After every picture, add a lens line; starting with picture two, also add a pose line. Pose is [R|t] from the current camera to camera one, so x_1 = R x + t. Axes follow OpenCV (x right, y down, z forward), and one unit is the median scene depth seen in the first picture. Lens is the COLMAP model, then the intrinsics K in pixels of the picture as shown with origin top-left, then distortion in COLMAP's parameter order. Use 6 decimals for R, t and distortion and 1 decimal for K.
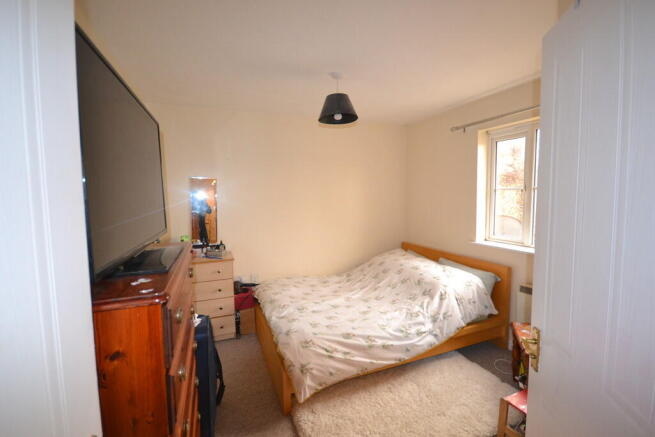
lens RADIAL K [[303.4, 0, 328.7], [0, 303.4, 217.5], [0, 0, 1]] dist [-0.004065, -0.001108]
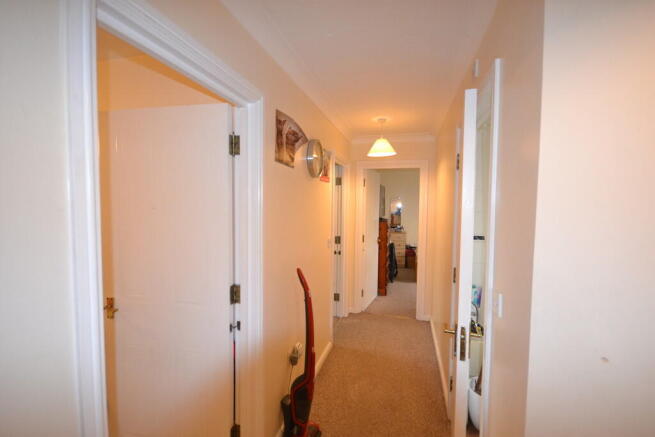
lens RADIAL K [[303.4, 0, 327.9], [0, 303.4, 219.1], [0, 0, 1]] dist [-0.004065, -0.001108]
pose [[0.801425, 0.051212, -0.595898, 0.584804], [-0.066724, 0.997763, -0.003988, 0.075178], [0.594361, 0.042957, 0.803050, -1.228088]]
